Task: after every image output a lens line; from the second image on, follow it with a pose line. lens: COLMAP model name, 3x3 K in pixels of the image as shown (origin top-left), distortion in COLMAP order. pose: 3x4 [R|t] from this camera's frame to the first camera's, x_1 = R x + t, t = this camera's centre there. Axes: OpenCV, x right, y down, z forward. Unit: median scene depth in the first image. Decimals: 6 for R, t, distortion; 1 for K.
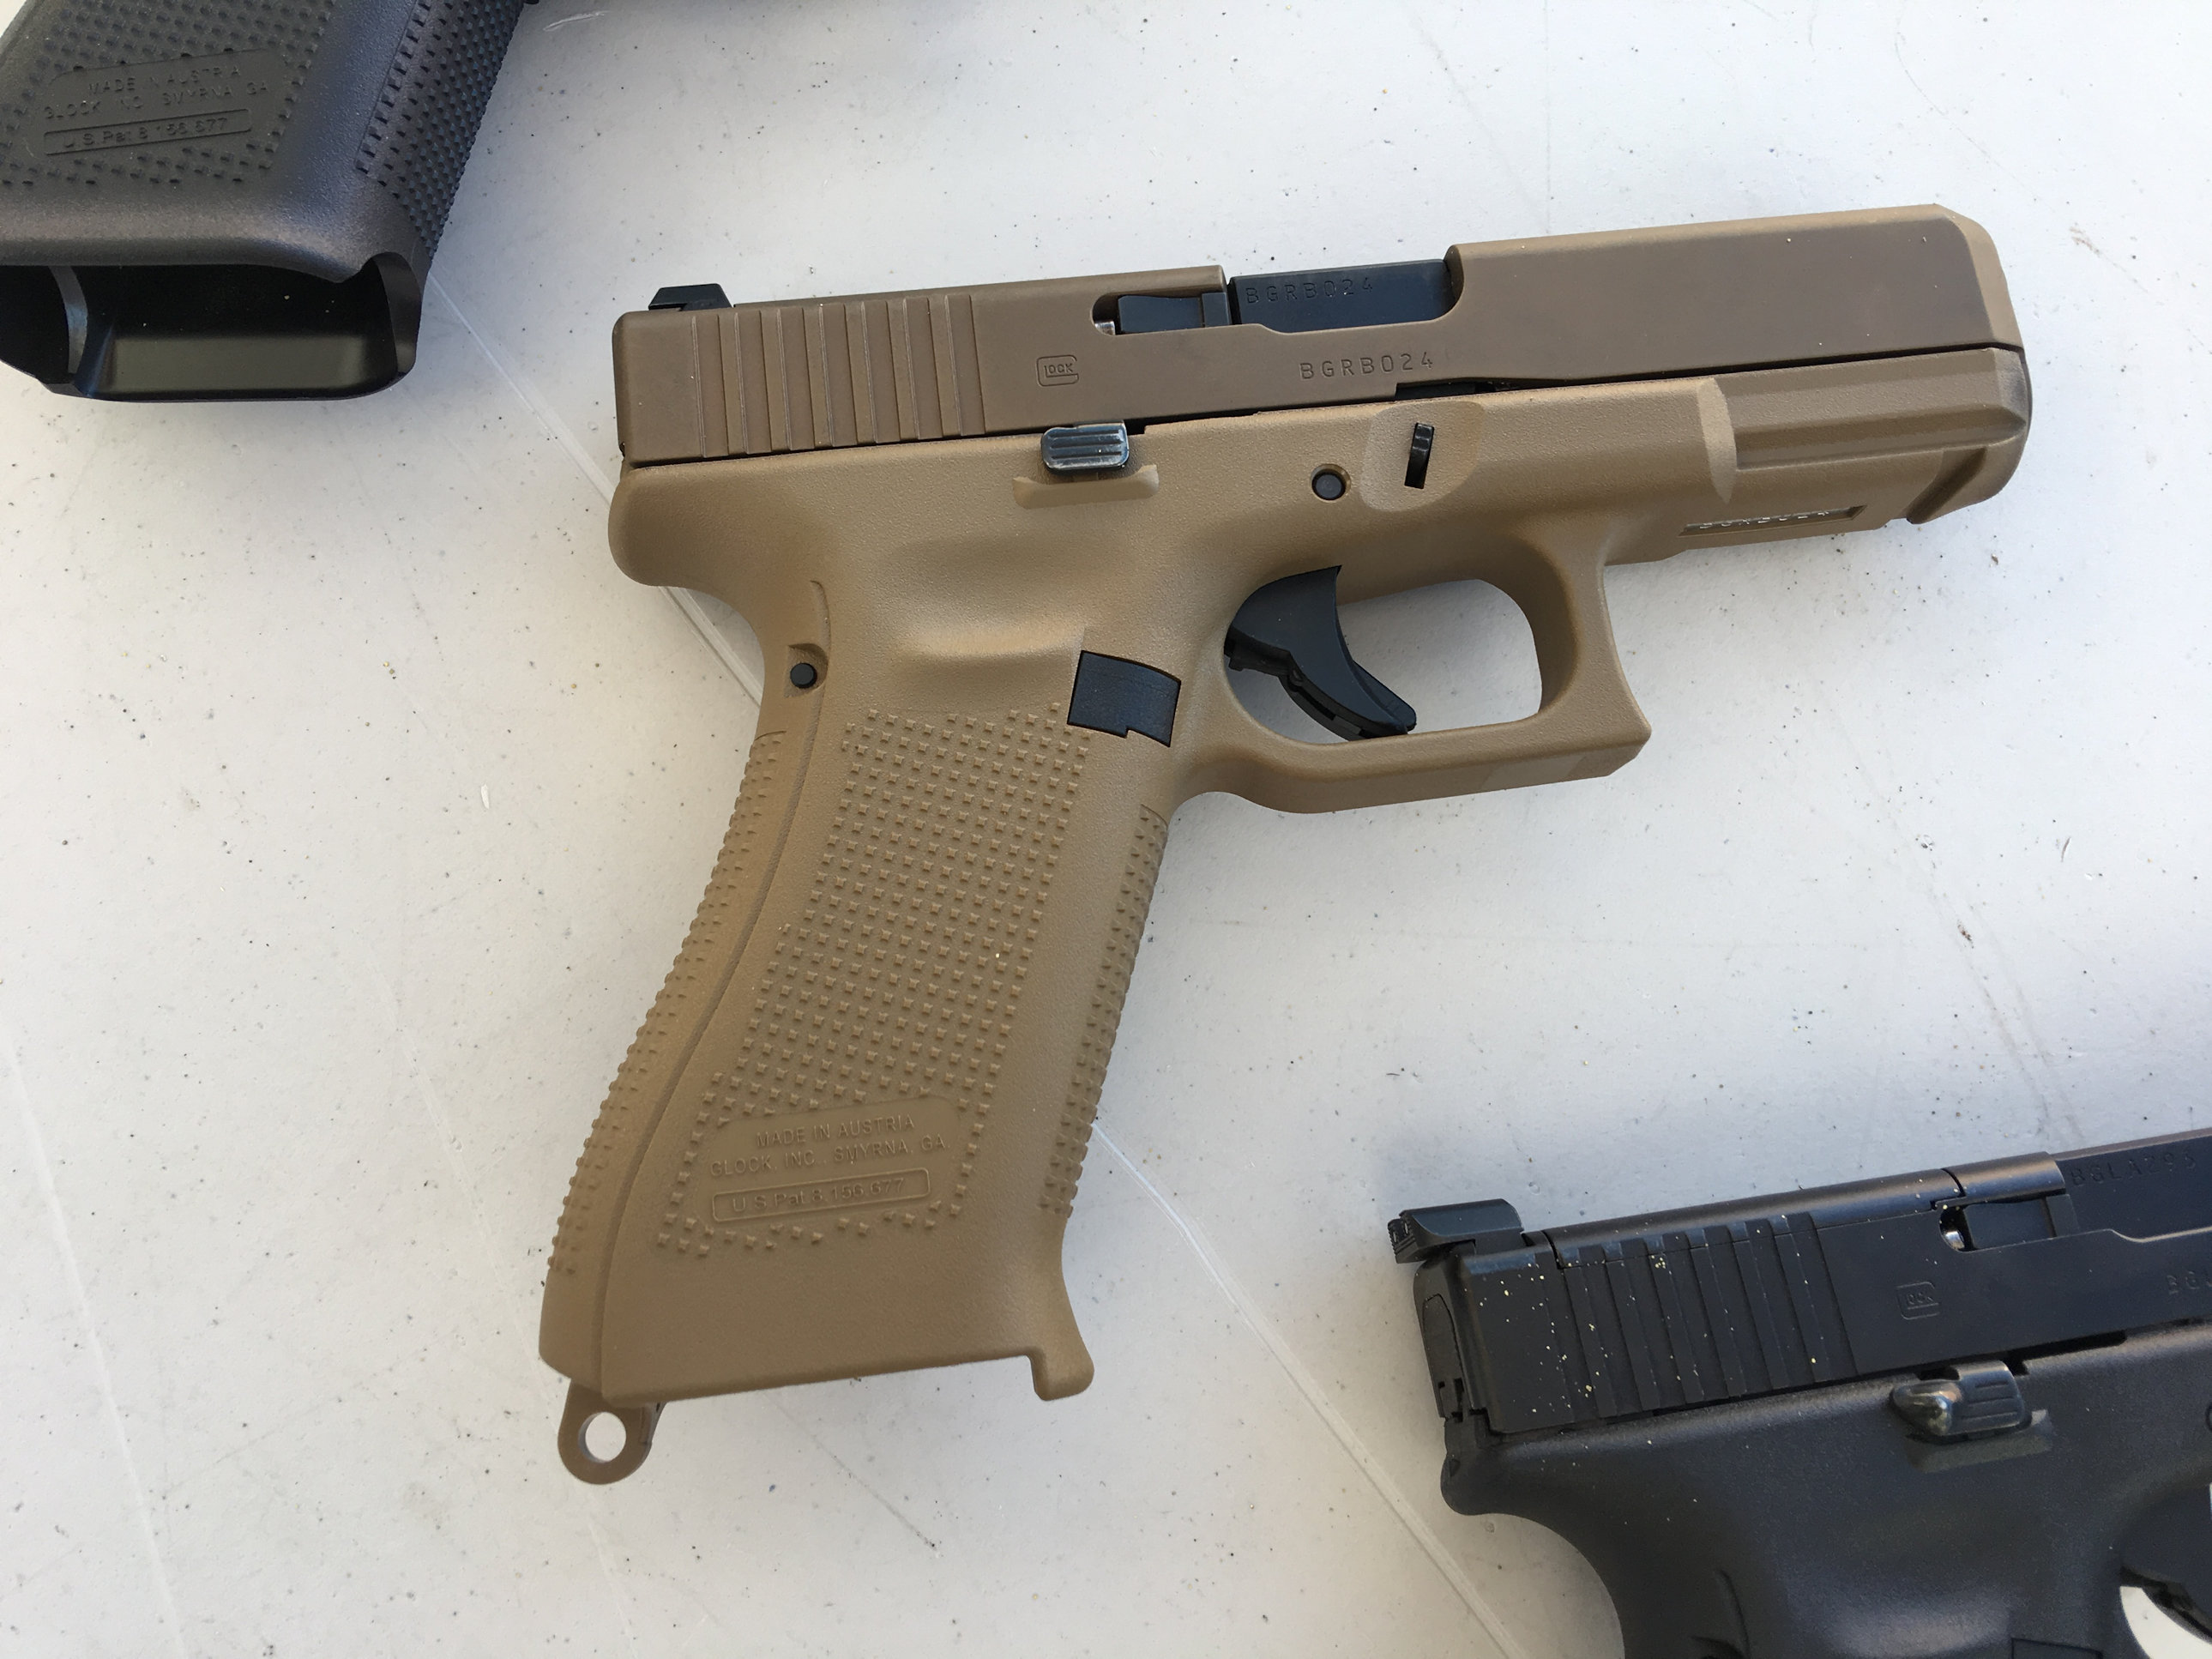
lens RADIAL K [[1841.8, 0, 1106.0], [0, 1841.8, 829.5], [0, 0, 1]] dist [0.071170, -0.144404]
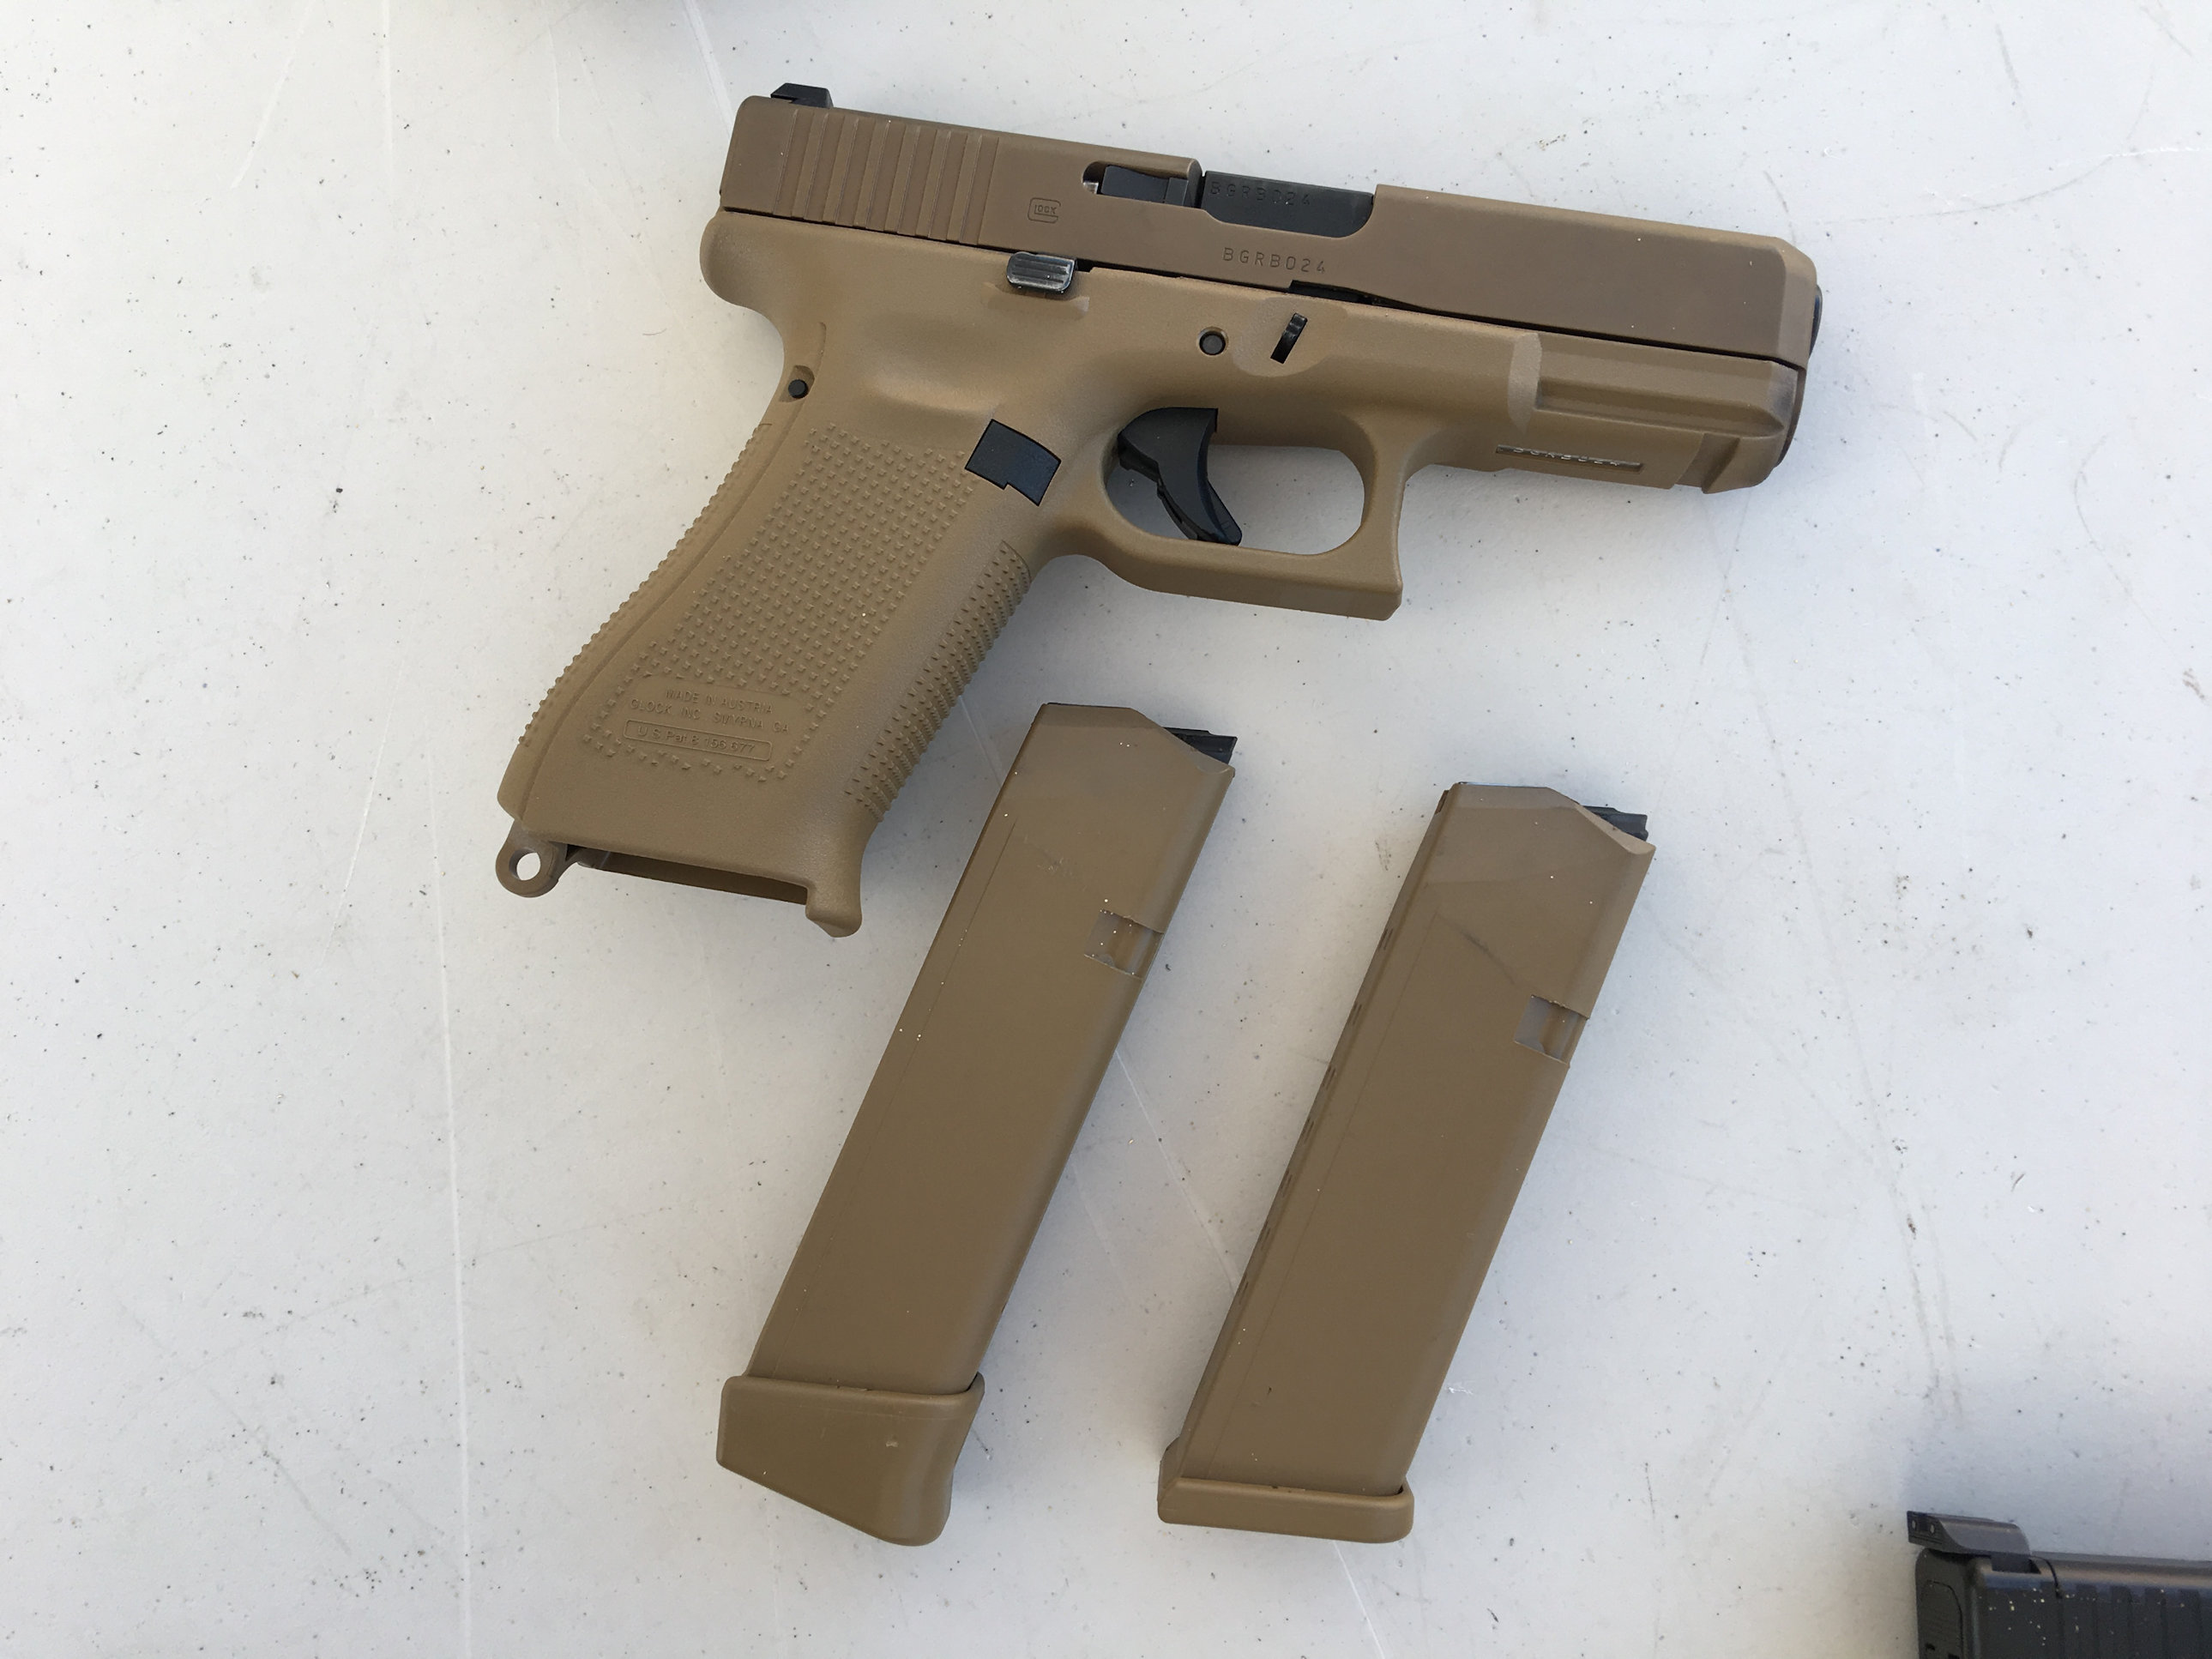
lens RADIAL K [[1841.8, 0, 1106.0], [0, 1841.8, 829.5], [0, 0, 1]] dist [0.071170, -0.144404]
pose [[0.956477, 0.265249, -0.121636, 0.297851], [-0.255003, 0.962409, 0.093506, 0.042769], [0.141866, -0.058418, 0.988161, -0.332015]]
